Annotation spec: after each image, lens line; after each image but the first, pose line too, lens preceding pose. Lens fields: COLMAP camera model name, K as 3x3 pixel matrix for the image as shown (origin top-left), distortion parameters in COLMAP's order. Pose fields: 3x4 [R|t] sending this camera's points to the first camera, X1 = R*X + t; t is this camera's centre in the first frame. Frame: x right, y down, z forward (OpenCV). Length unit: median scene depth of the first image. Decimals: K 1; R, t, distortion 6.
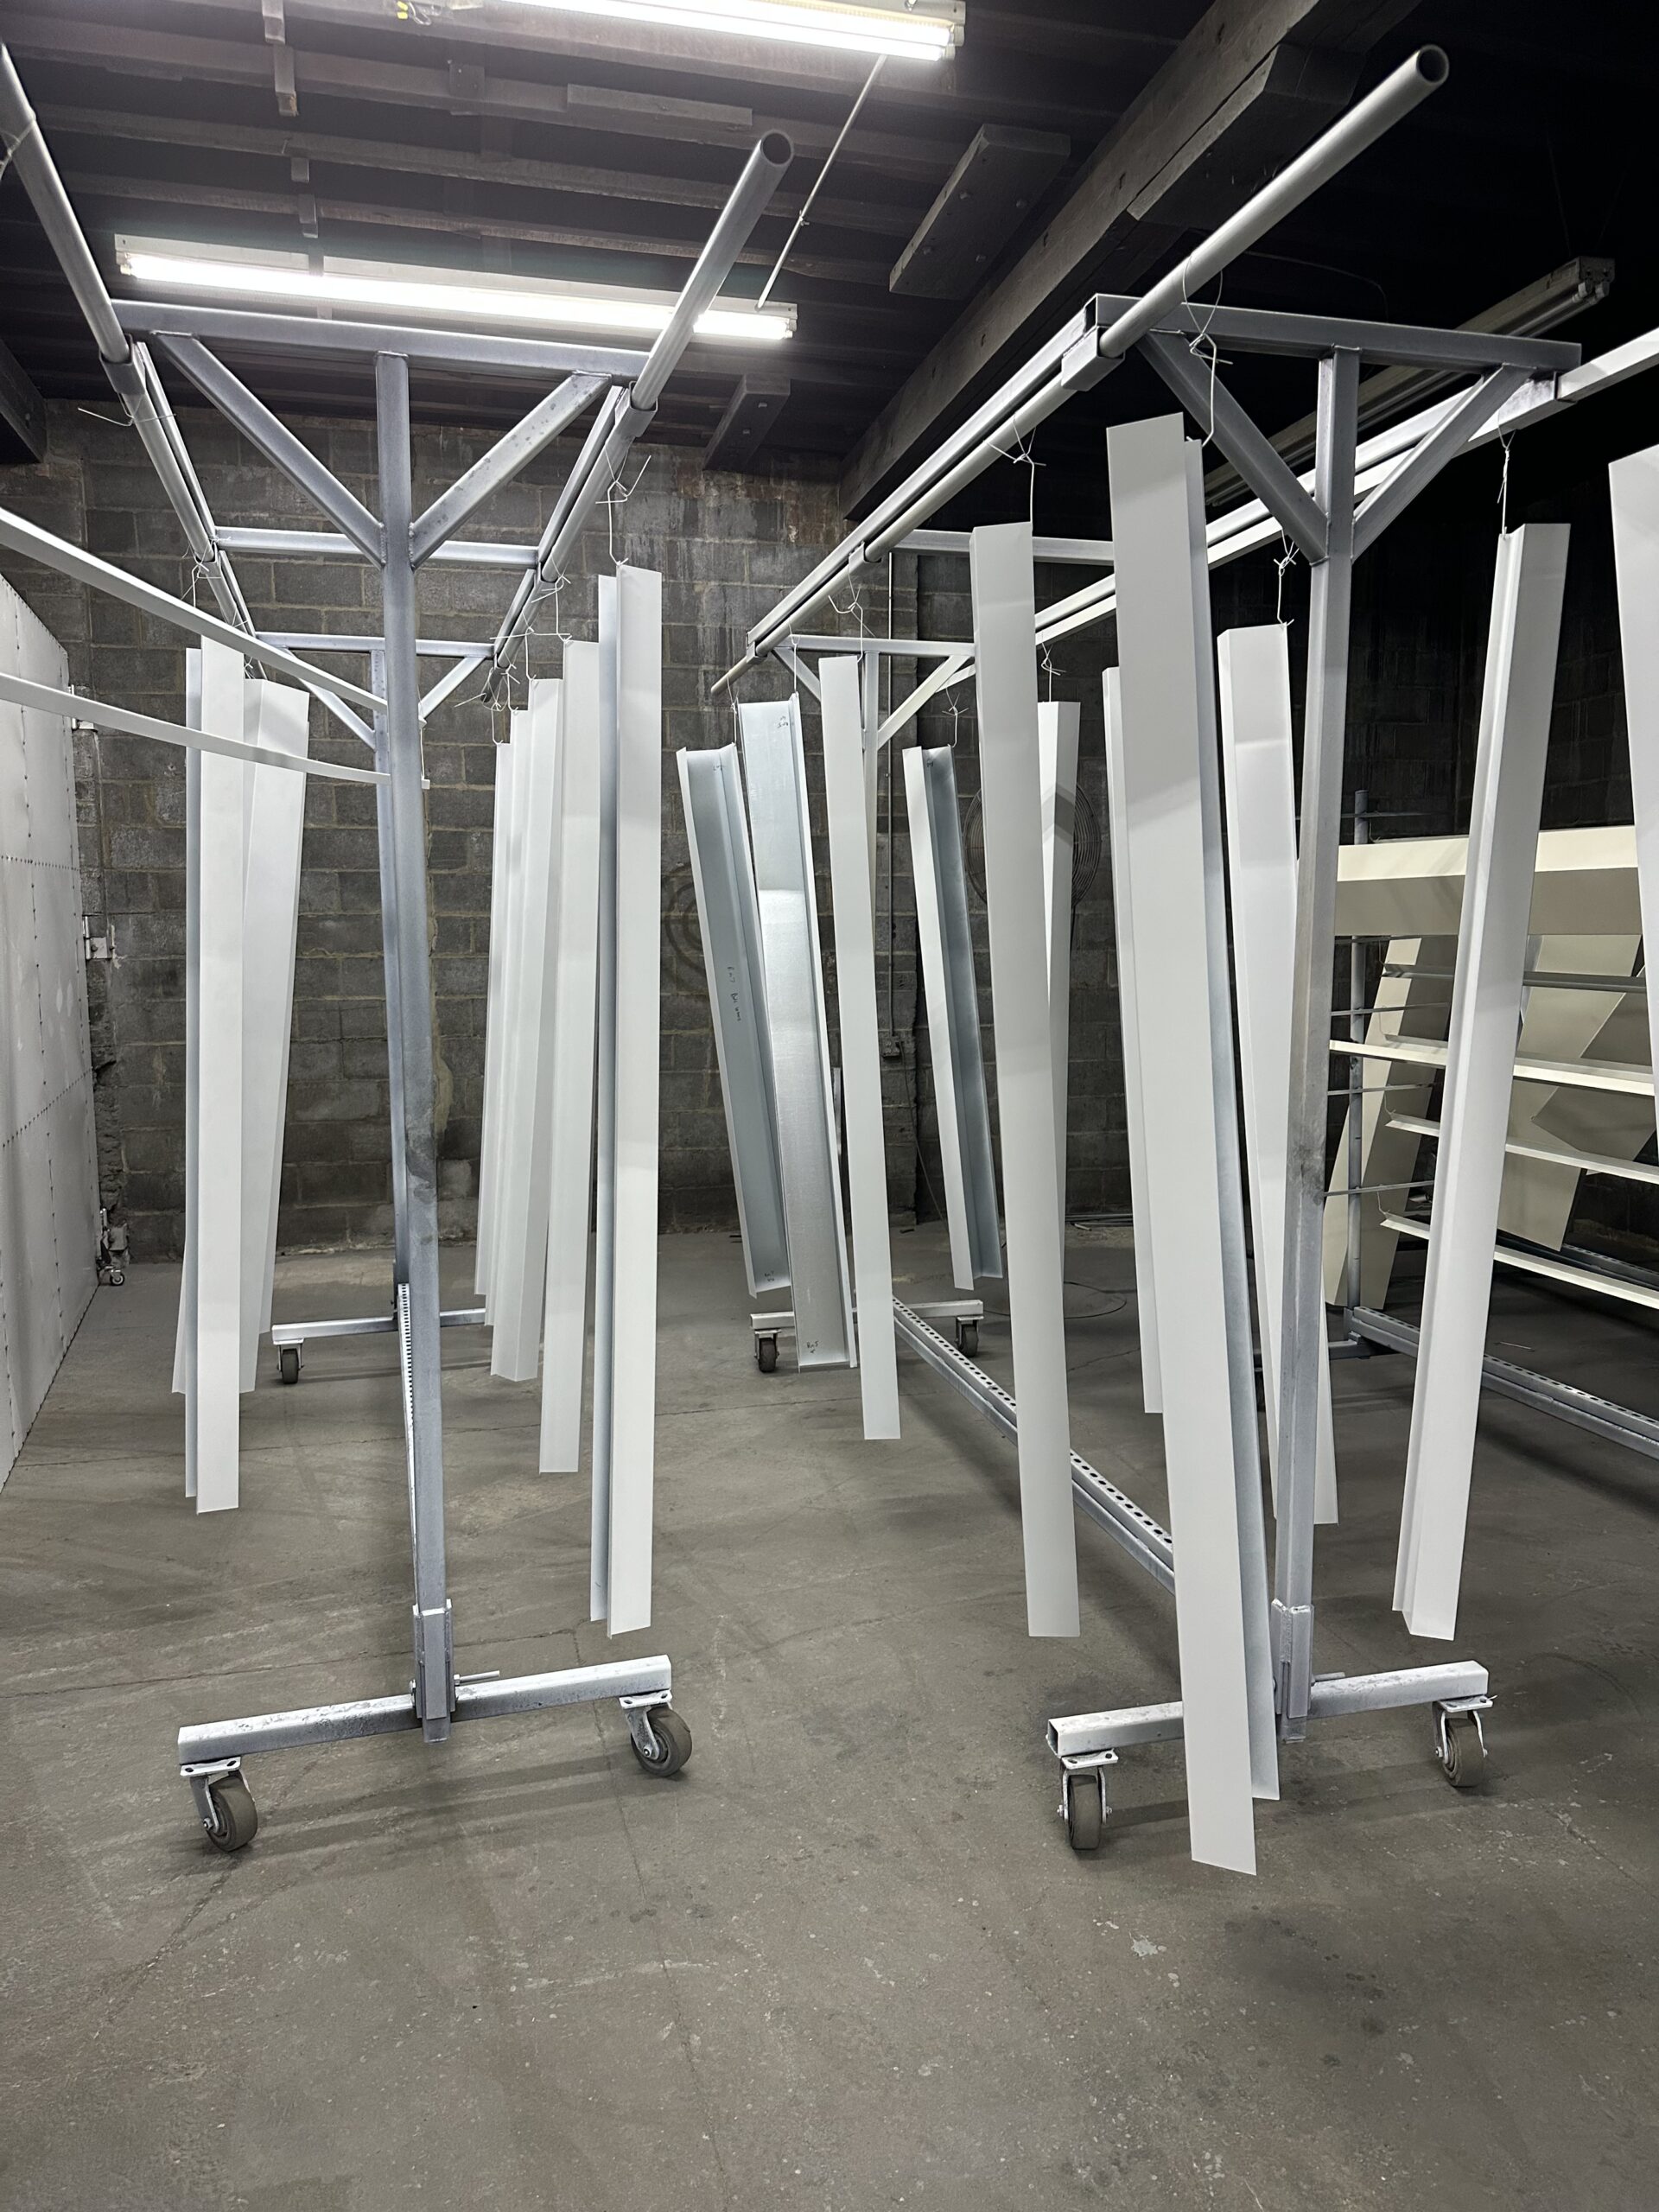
lens RADIAL K [[1541.1, 0, 888.2], [0, 1541.1, 1107.3], [0, 0, 1]] dist [0.106546, -0.132811]
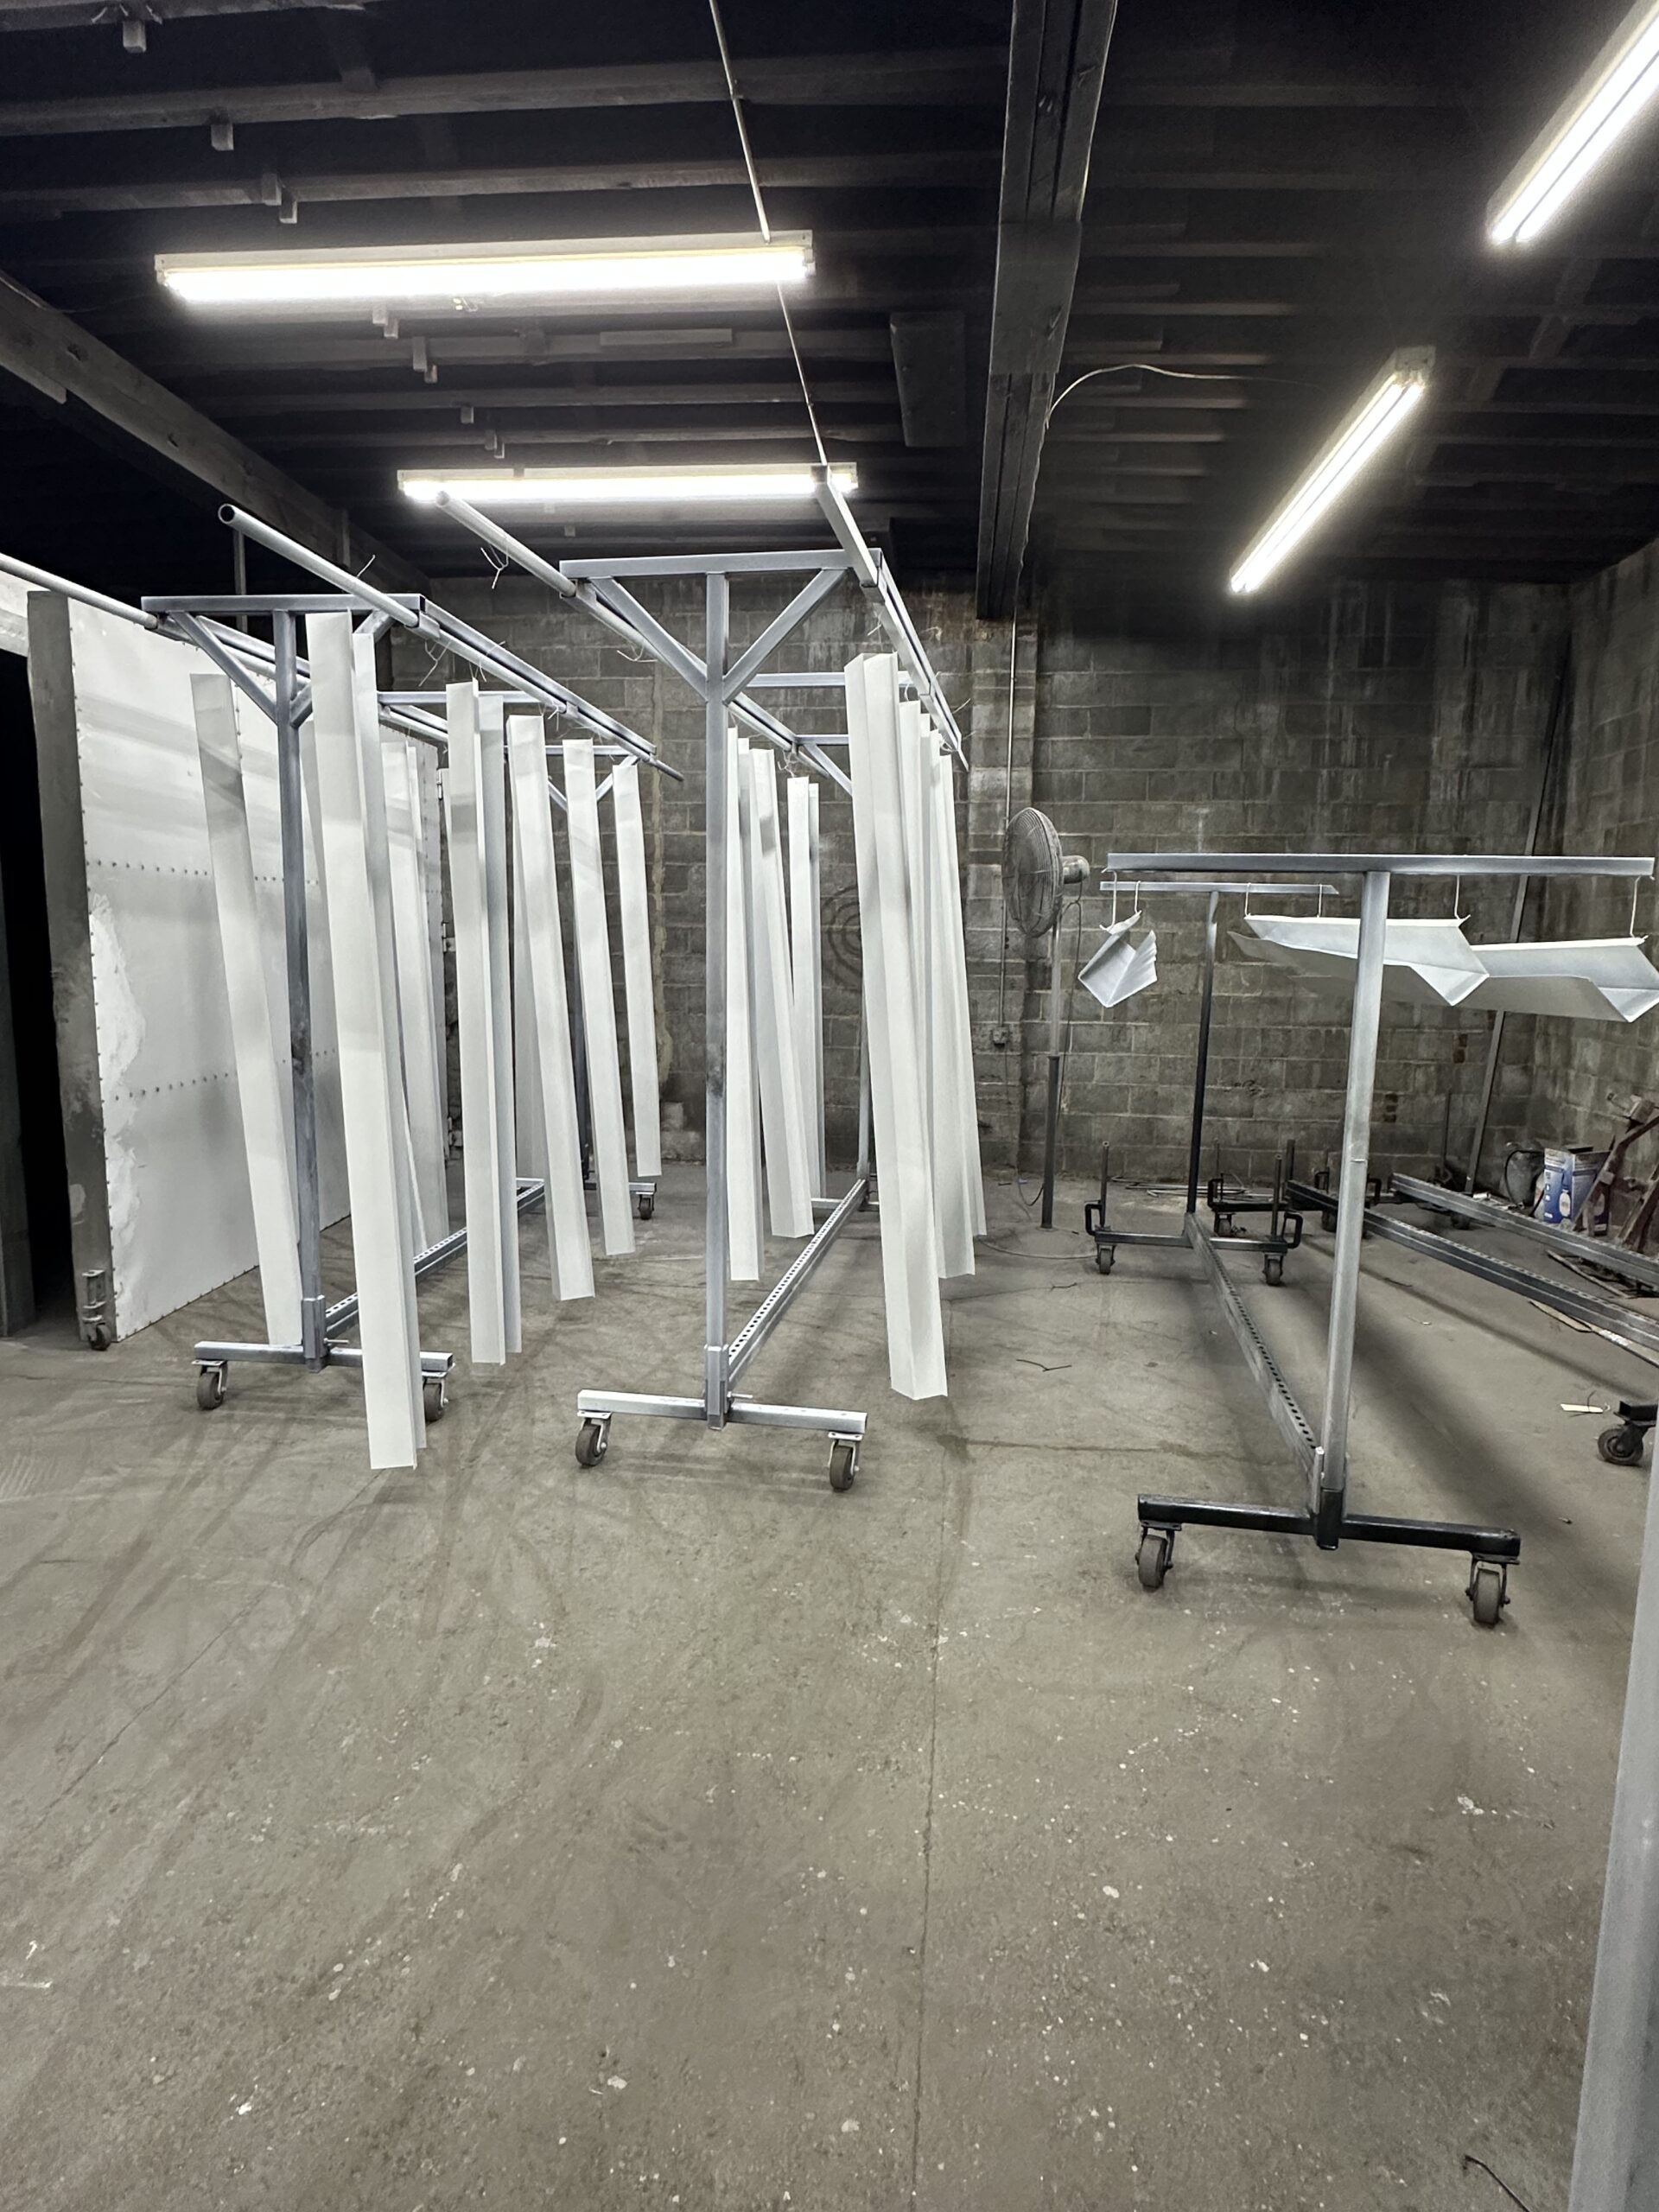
lens RADIAL K [[1226.1, 0, 820.8], [0, 1226.1, 1103.2], [0, 0, 1]] dist [0.000075, -0.015239]
pose [[0.935564, 0.064154, -0.347282, 0.227660], [-0.061533, 0.997932, 0.018583, 0.006129], [0.347756, 0.003984, 0.937576, 0.021133]]
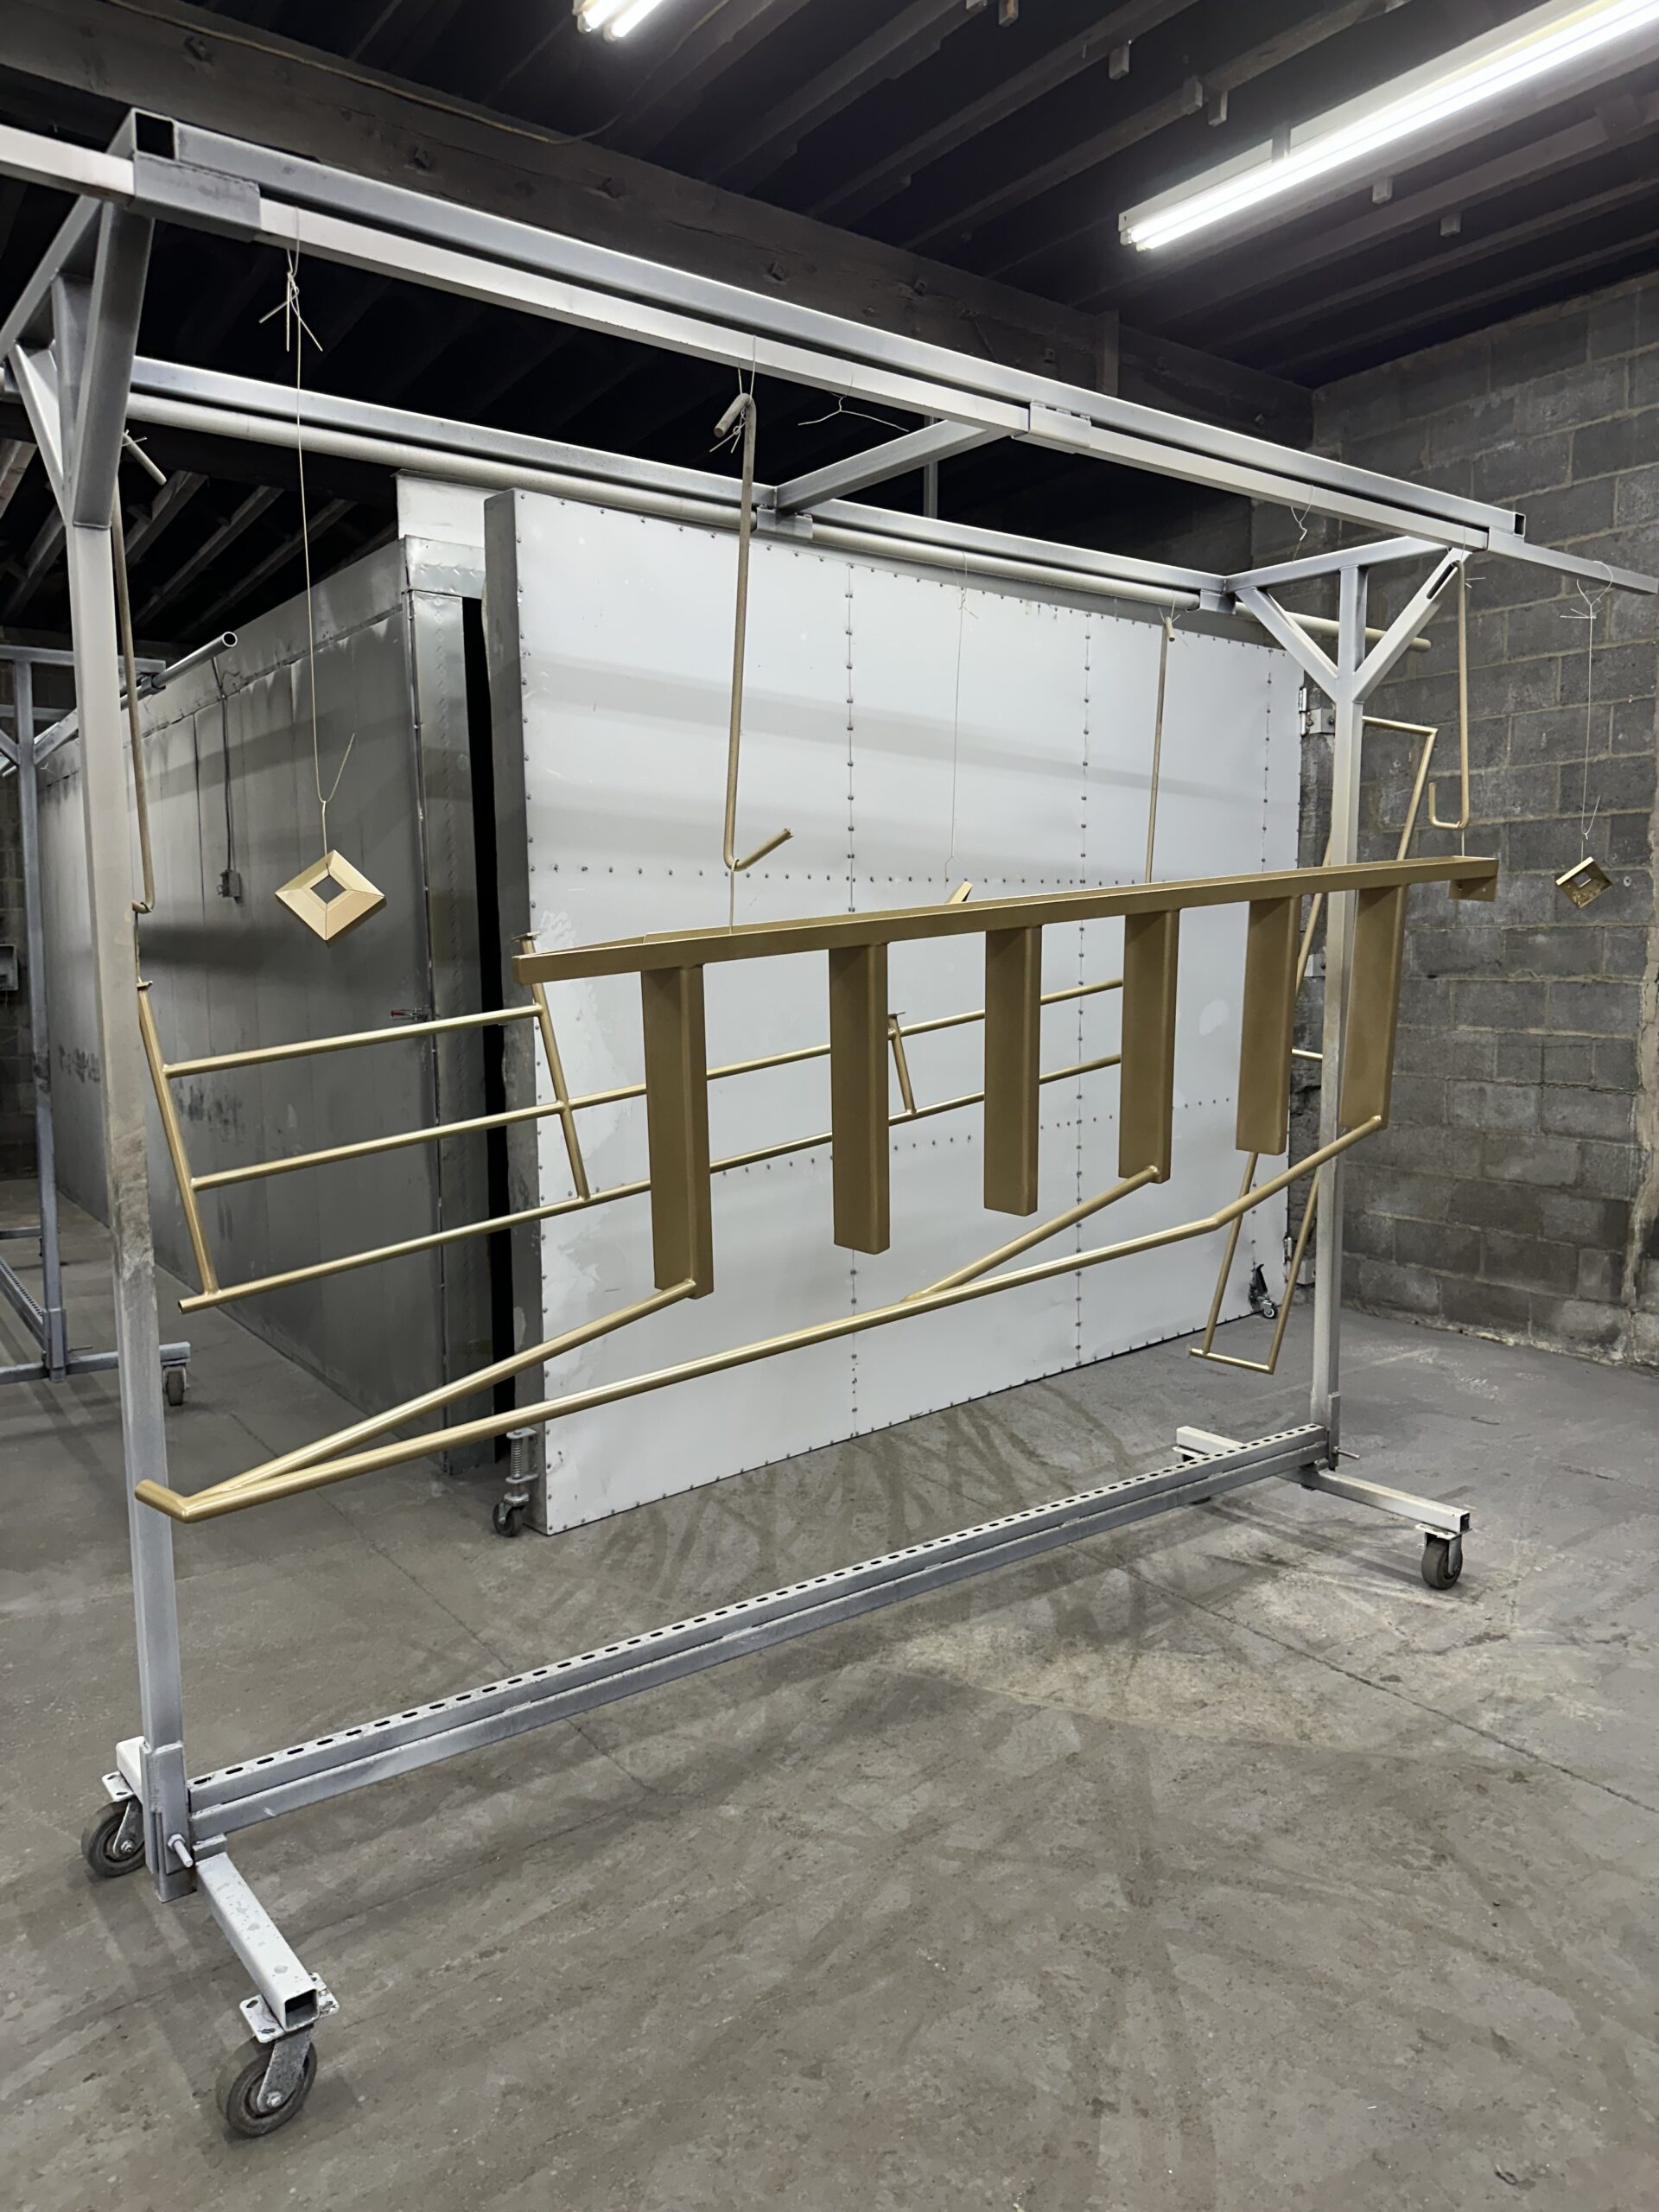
lens RADIAL K [[1551.0, 0, 827.6], [0, 1551.0, 1120.5], [0, 0, 1]] dist [0.084091, -0.120476]
pose [[0.360552, 0.107098, -0.926570, 0.260398], [-0.112575, 0.991121, 0.070754, -0.039982], [0.925921, 0.078798, 0.369407, 0.362487]]
